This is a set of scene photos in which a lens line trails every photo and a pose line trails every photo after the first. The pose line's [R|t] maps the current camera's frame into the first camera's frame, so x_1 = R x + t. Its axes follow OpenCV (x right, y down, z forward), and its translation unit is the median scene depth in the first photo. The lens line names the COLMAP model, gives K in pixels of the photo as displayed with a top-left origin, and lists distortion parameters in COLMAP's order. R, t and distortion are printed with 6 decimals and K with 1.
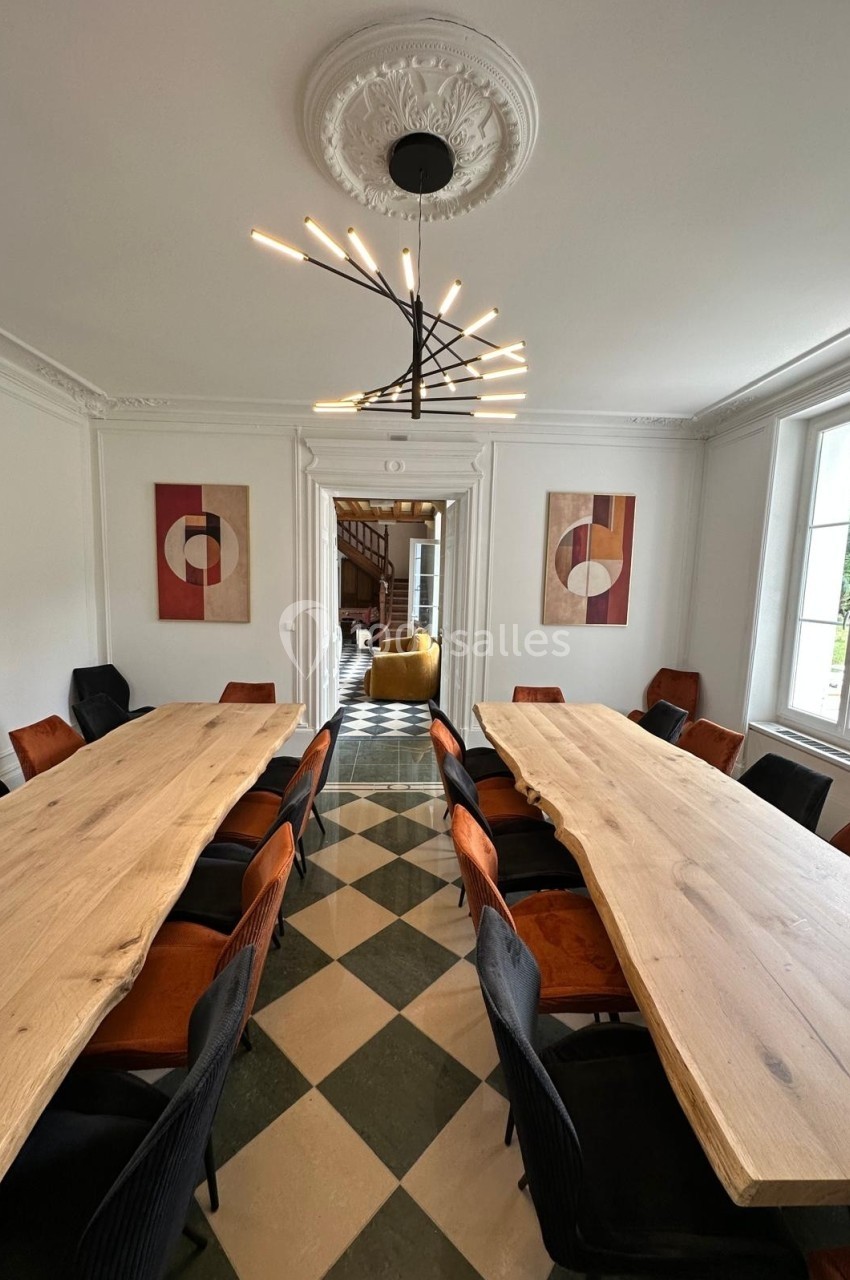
lens RADIAL K [[516.1, 0, 423.8], [0, 516.1, 639.5], [0, 0, 1]] dist [0.000125, 0.000231]
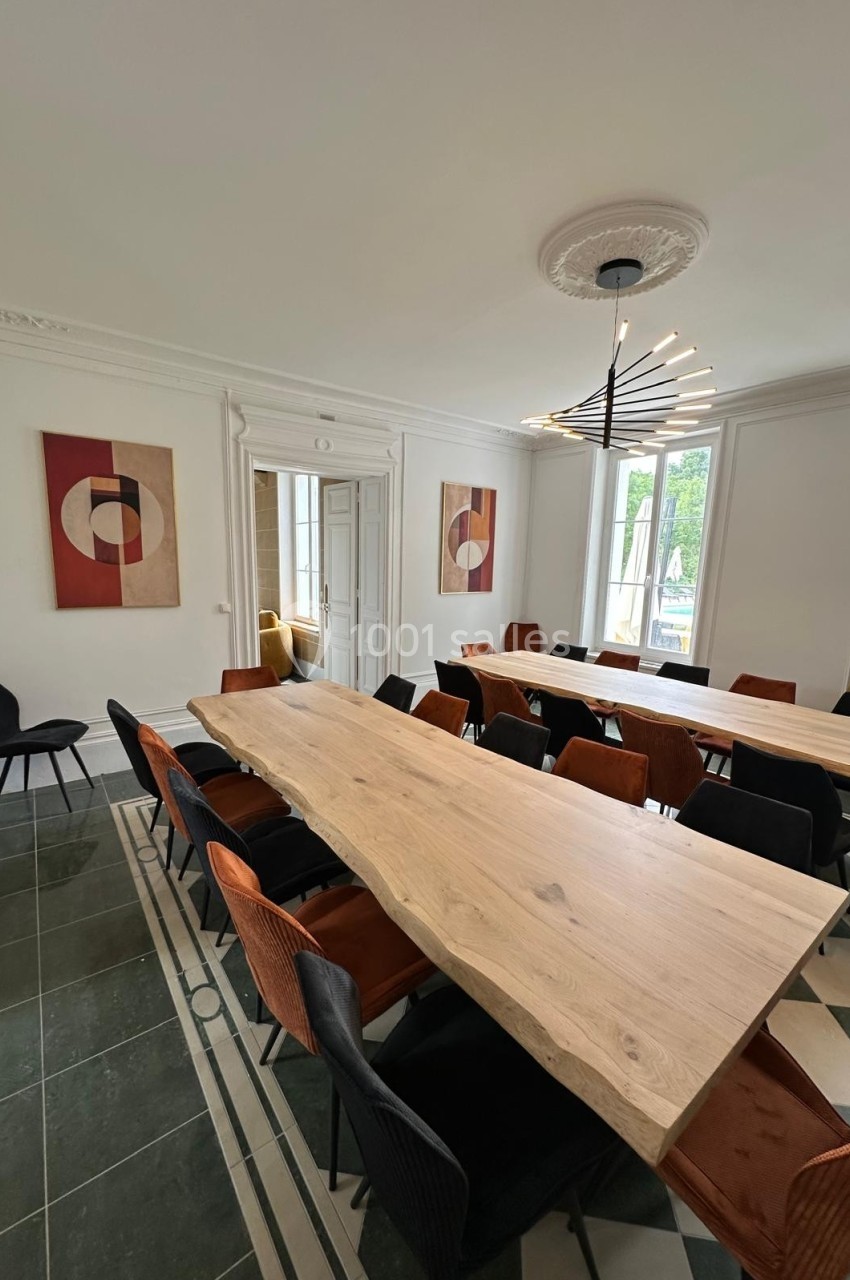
lens RADIAL K [[516.1, 0, 430.6], [0, 516.1, 640.1], [0, 0, 1]] dist [0.000125, 0.000231]
pose [[0.819601, -0.094390, 0.565106, -0.497333], [0.063801, 0.995237, 0.073701, -0.012842], [-0.569371, -0.024351, 0.821720, 0.030130]]
